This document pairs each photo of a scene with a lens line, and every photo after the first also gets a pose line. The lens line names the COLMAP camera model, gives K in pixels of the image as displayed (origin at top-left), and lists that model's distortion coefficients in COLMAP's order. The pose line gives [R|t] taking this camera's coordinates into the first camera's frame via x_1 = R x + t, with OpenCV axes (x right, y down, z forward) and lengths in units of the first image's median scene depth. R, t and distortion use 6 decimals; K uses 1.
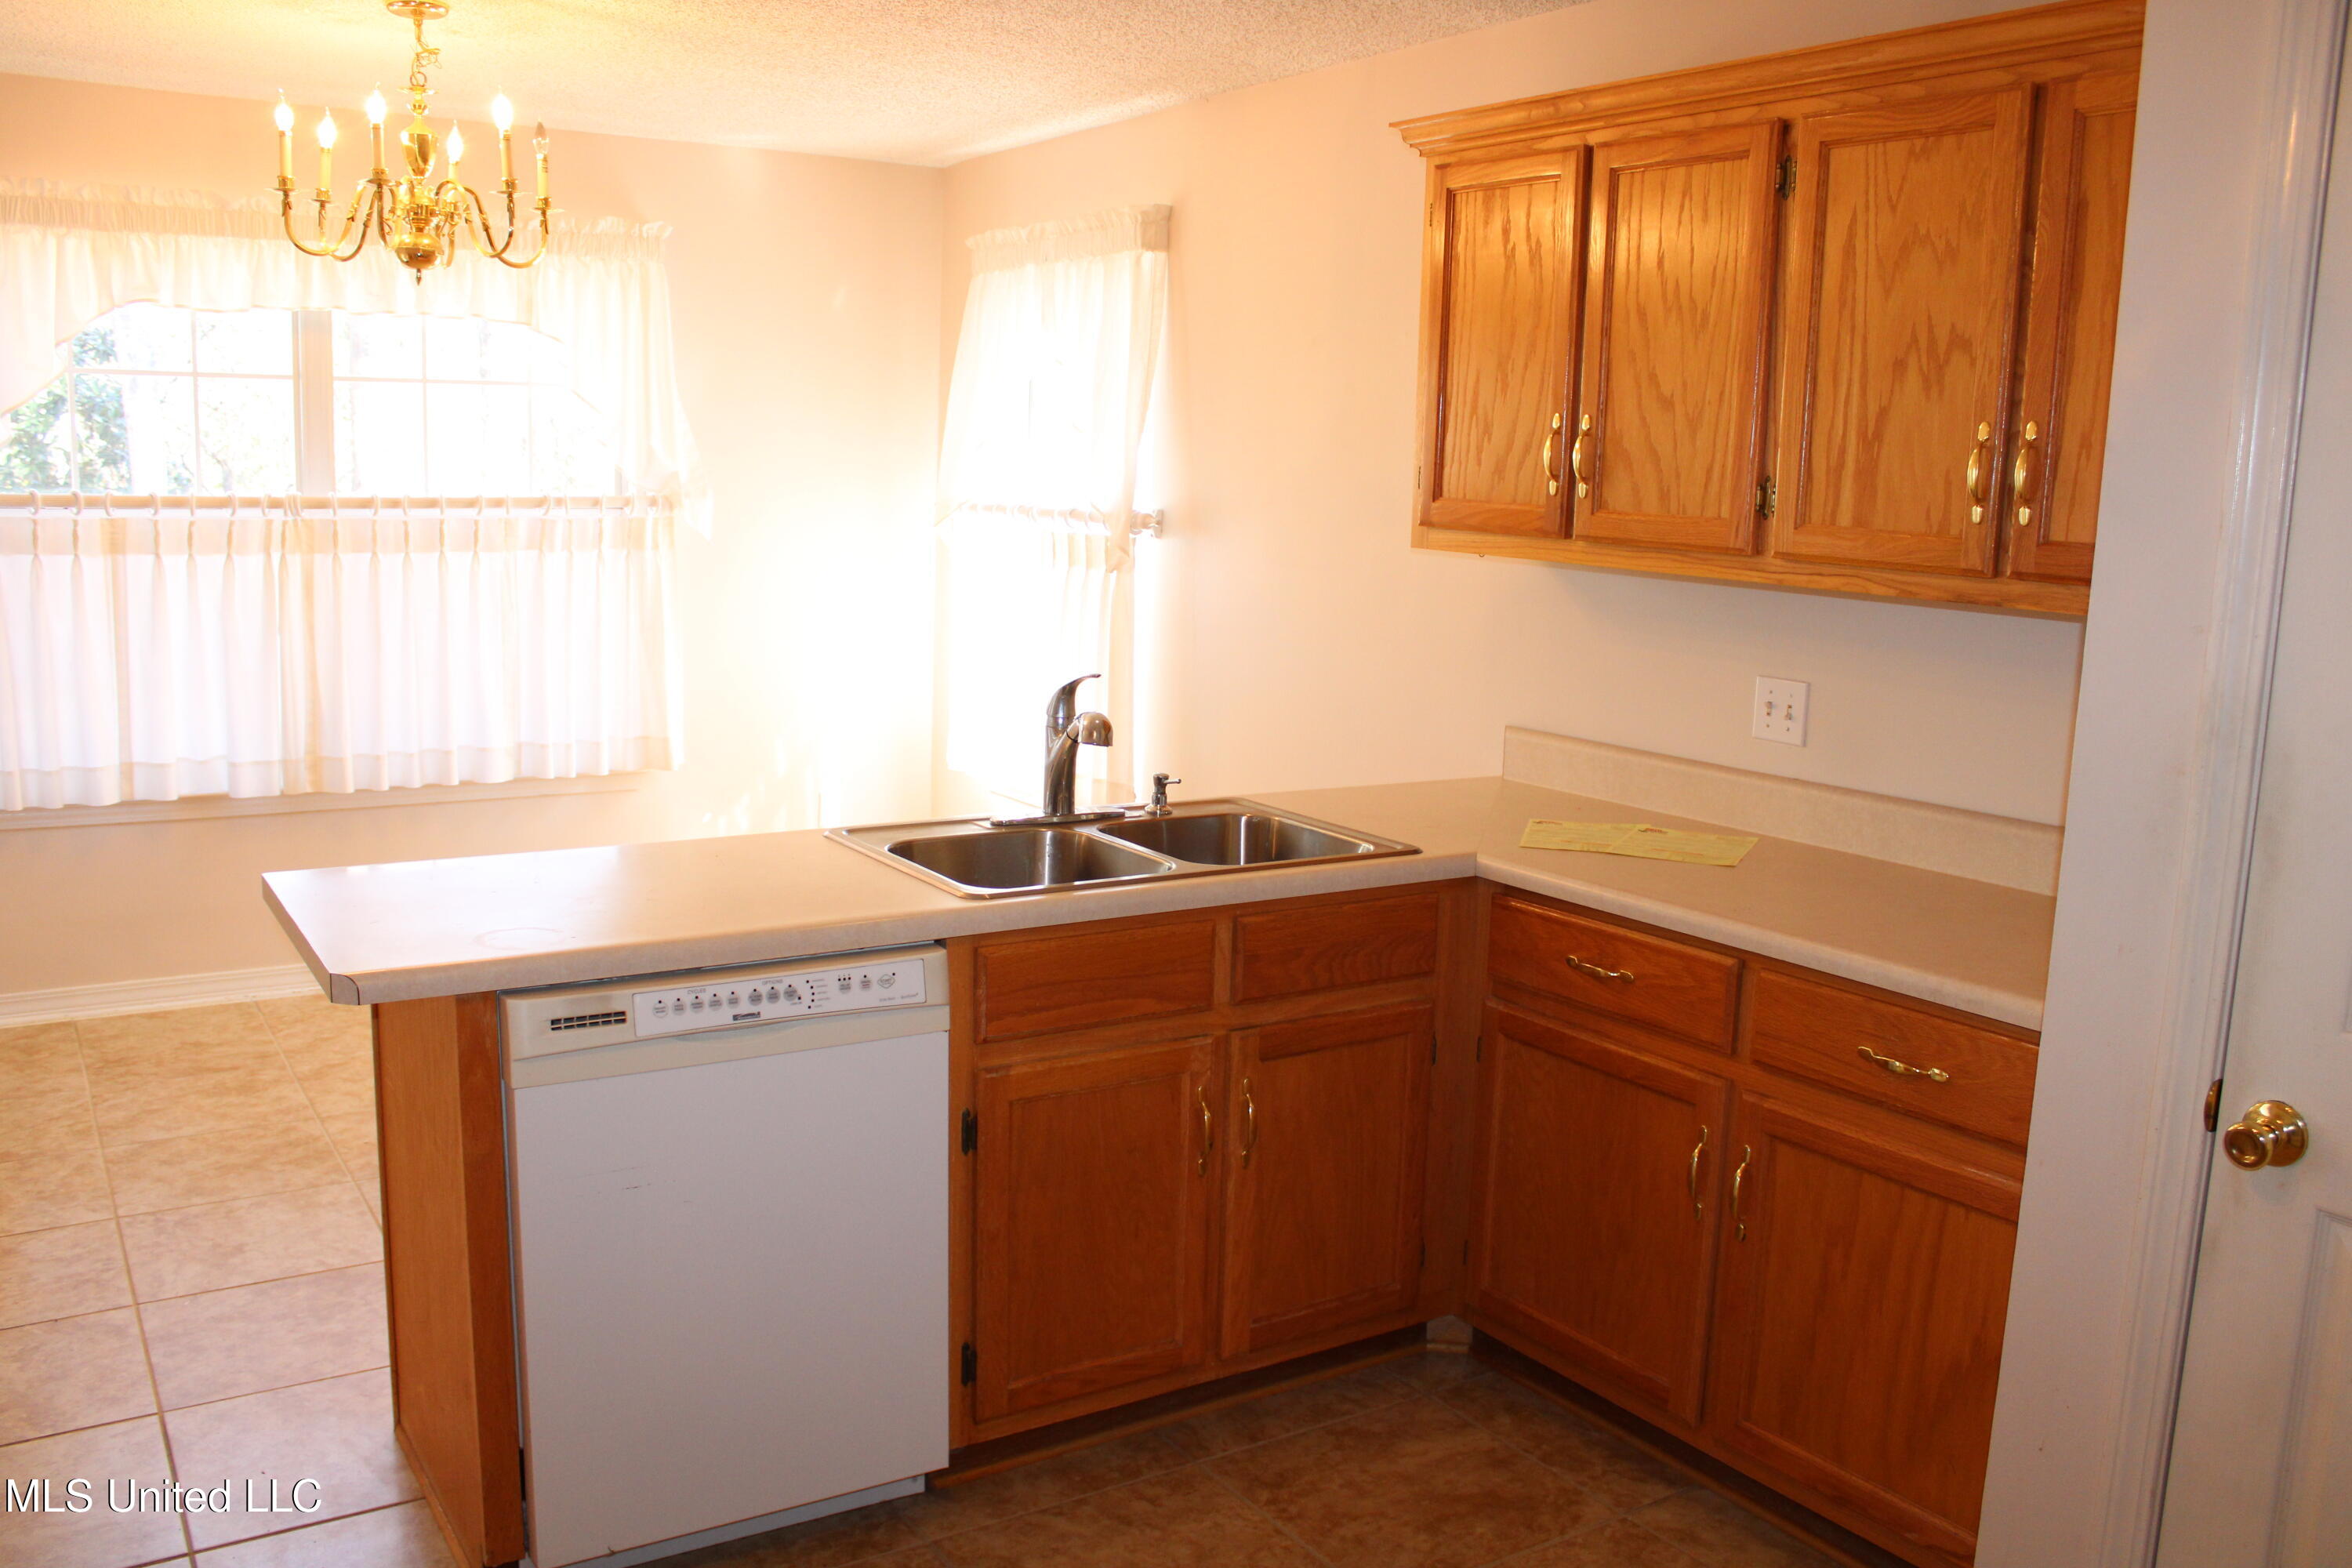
lens RADIAL K [[1953.6, 0, 1176.0], [0, 1953.6, 784.0], [0, 0, 1]] dist [-0.175505, 0.141697]
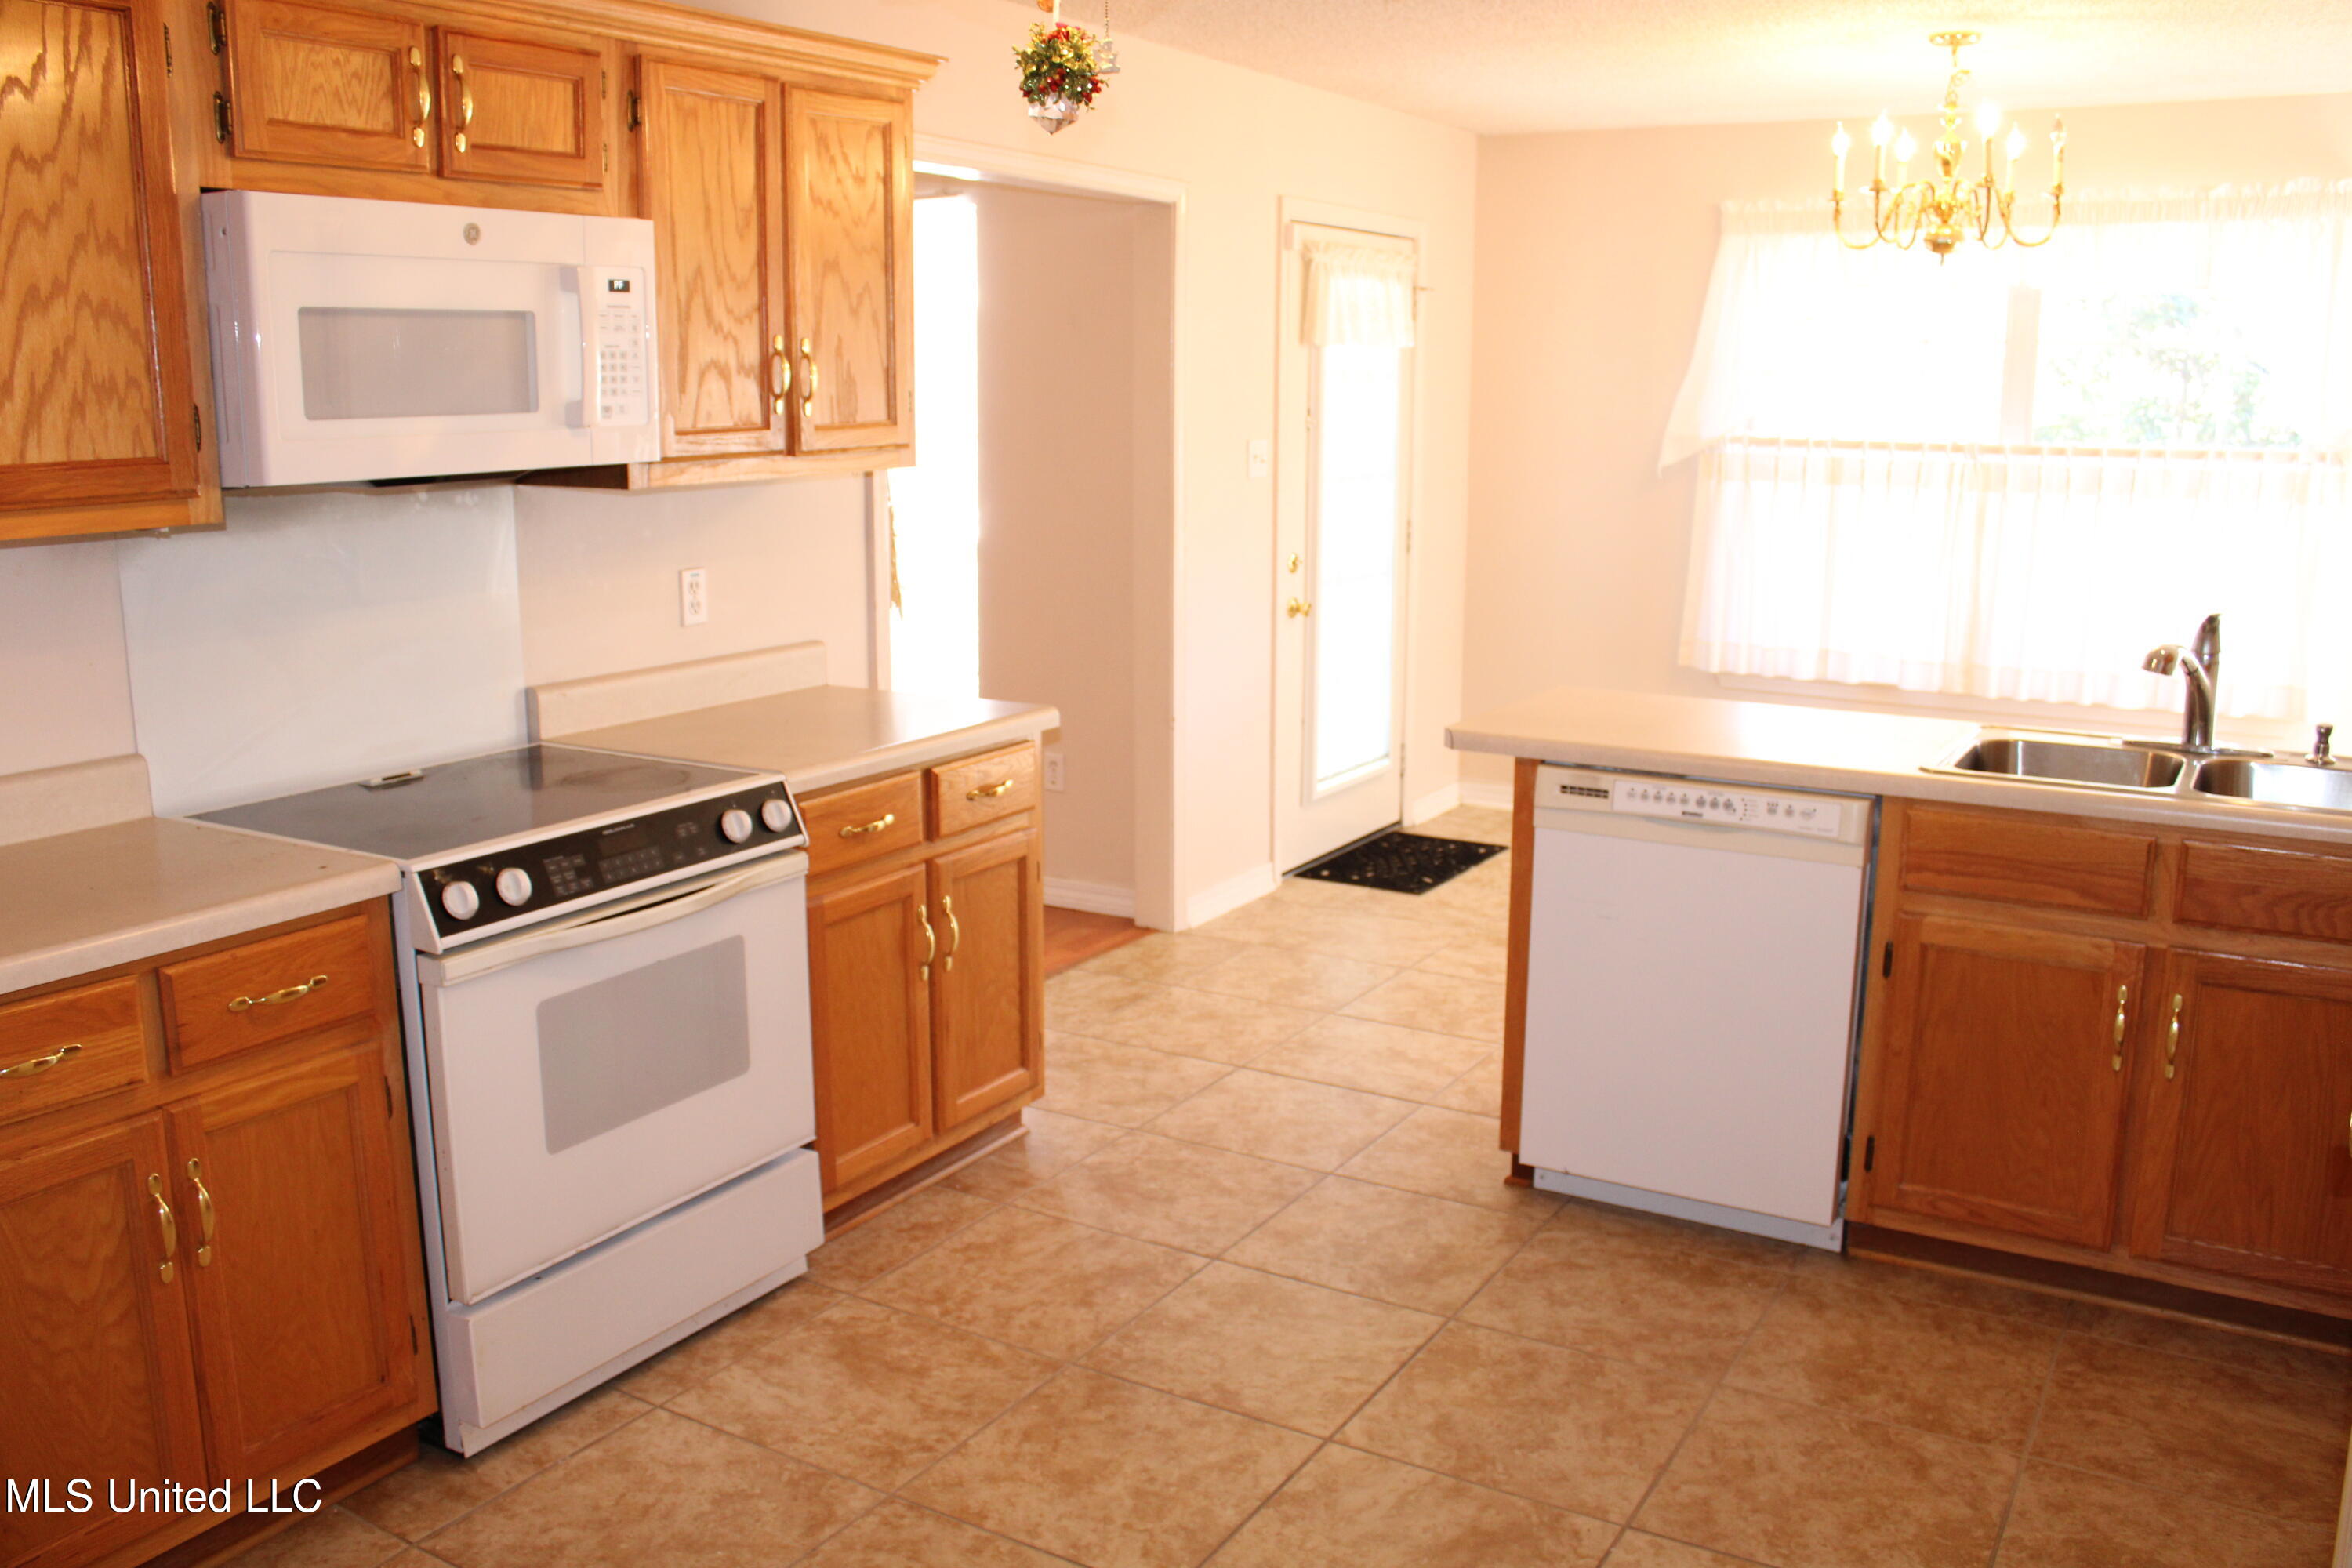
lens RADIAL K [[1973.9, 0, 1179.2], [0, 1973.9, 779.2], [0, 0, 1]] dist [-0.168749, 0.156104]
pose [[0.438336, 0.148791, -0.886410, 0.723488], [-0.133838, 0.986013, 0.099327, 0.005722], [0.888791, 0.075096, 0.452119, 0.041596]]
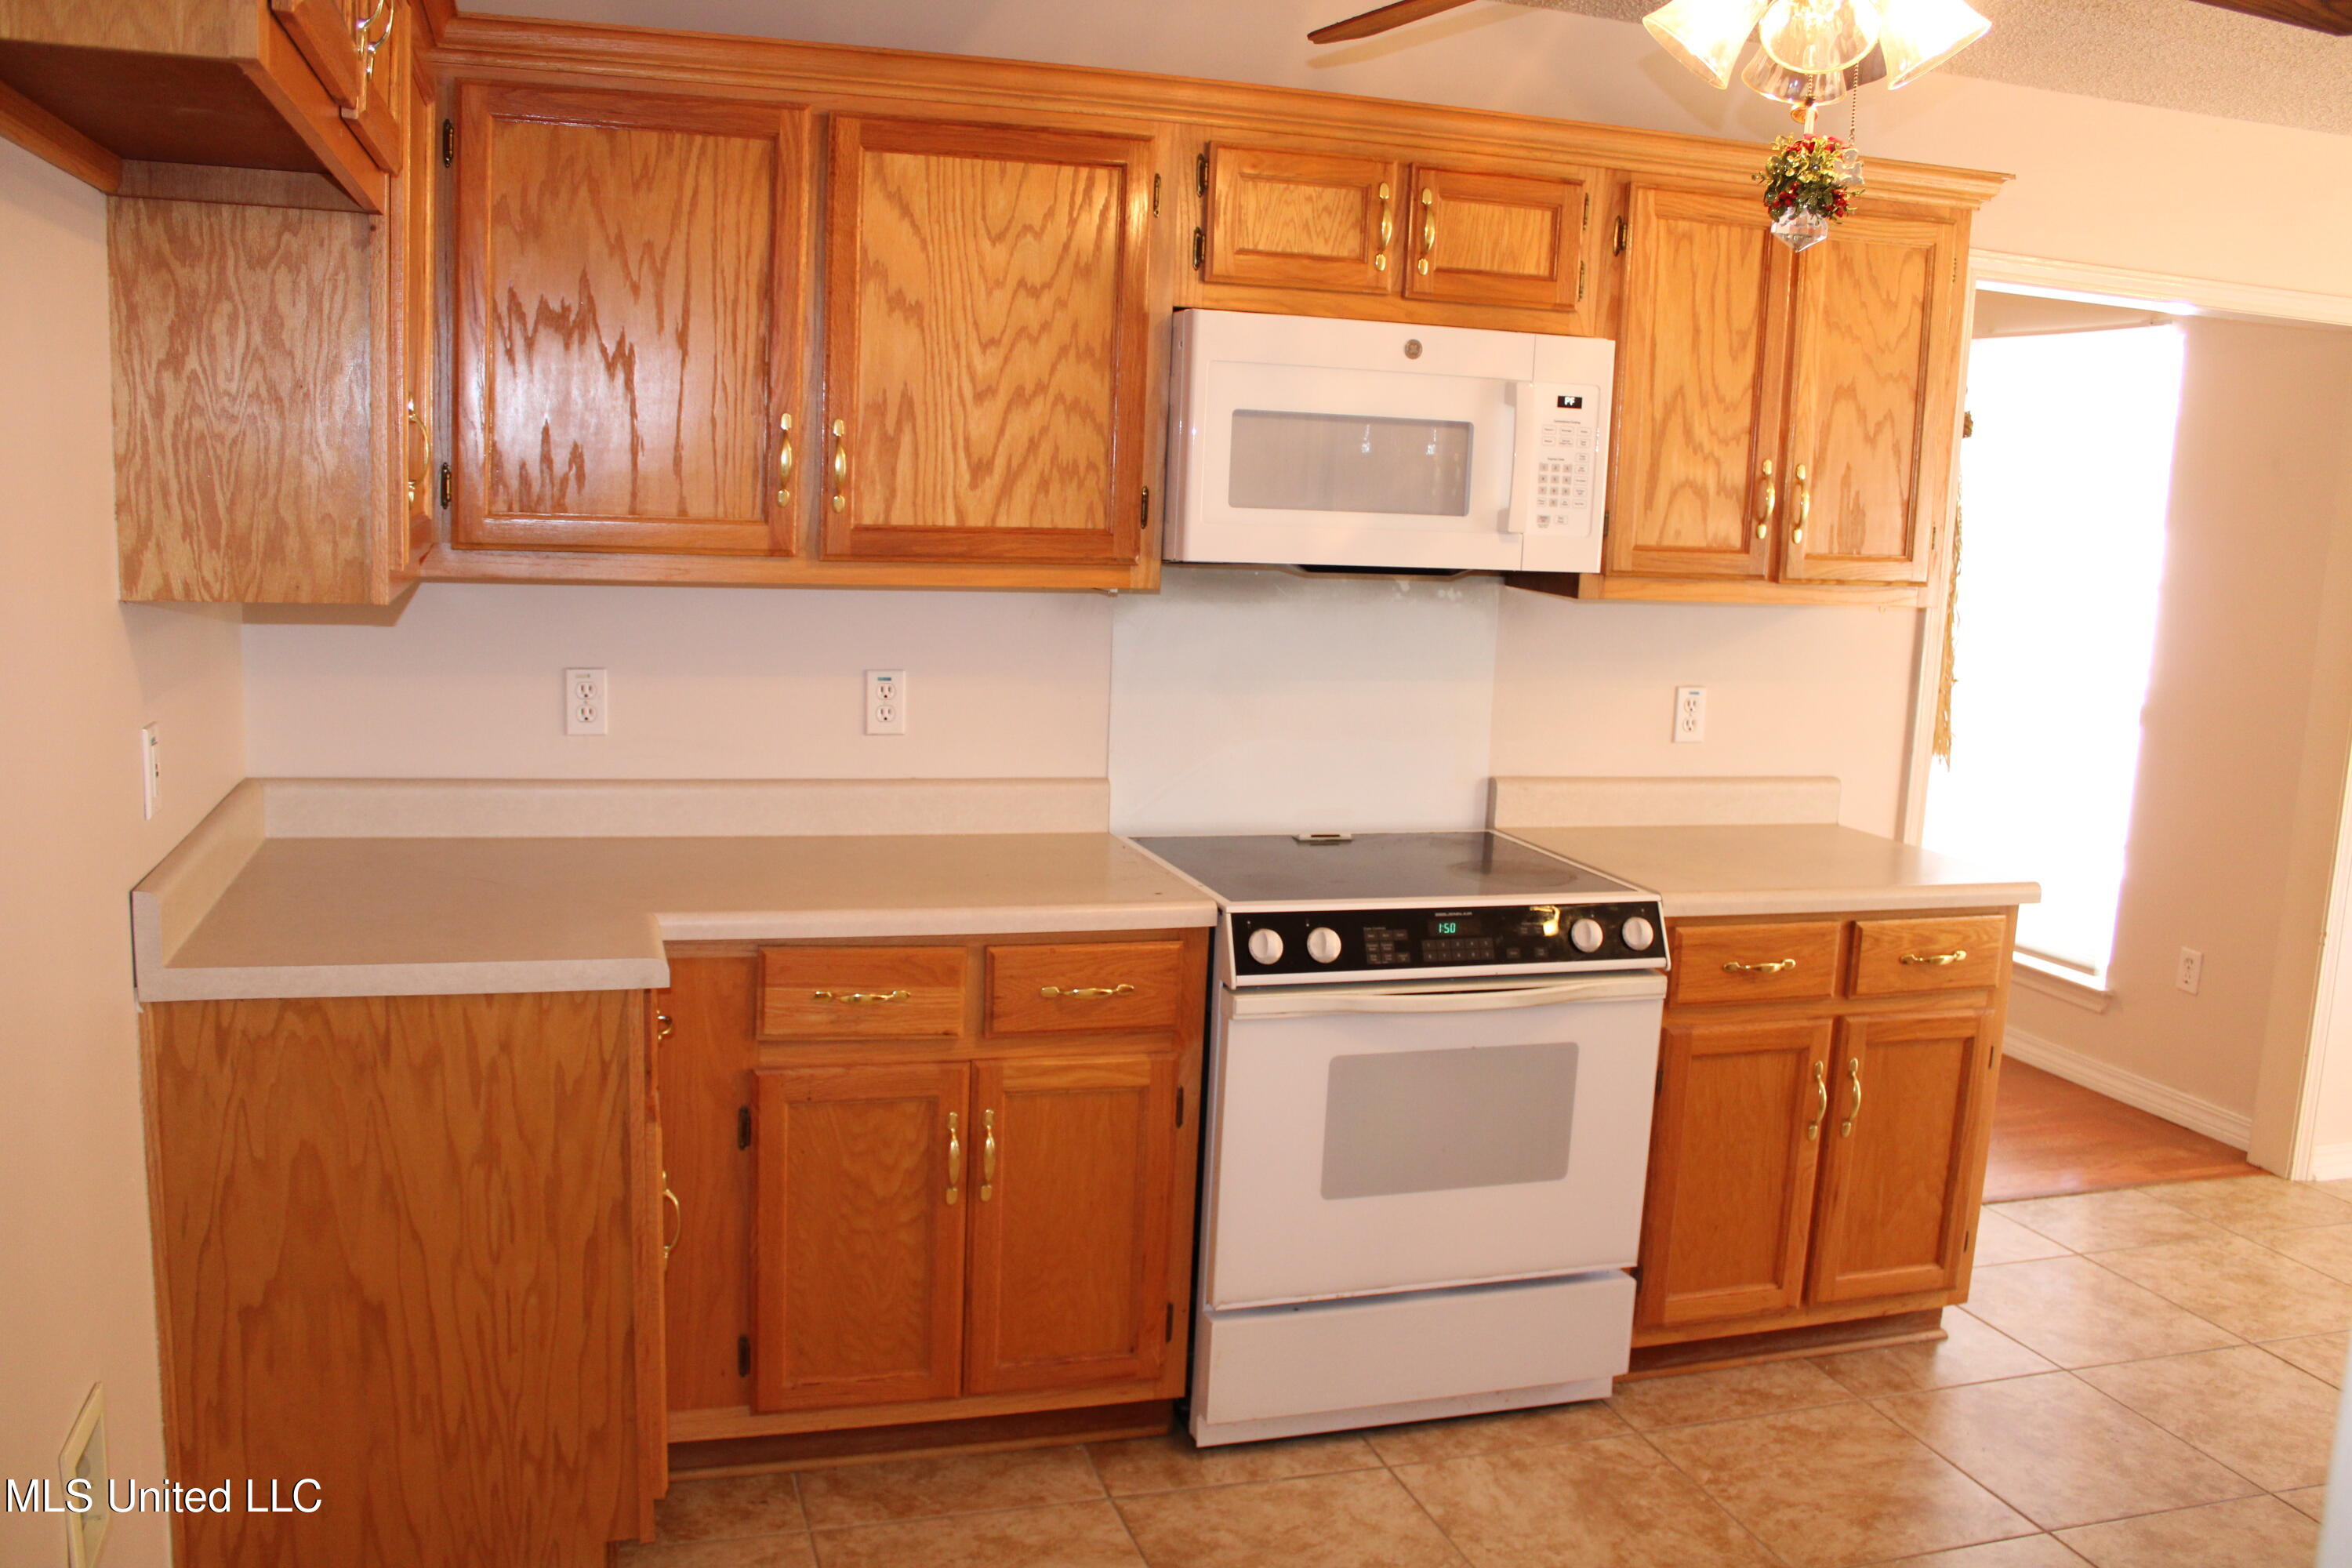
lens RADIAL K [[1973.9, 0, 1179.2], [0, 1973.9, 779.2], [0, 0, 1]] dist [-0.168749, 0.156104]
pose [[-0.264983, 0.105513, -0.958463, 0.758518], [-0.206575, 0.964705, 0.163311, -0.044118], [0.941865, 0.241270, -0.233834, 0.336657]]
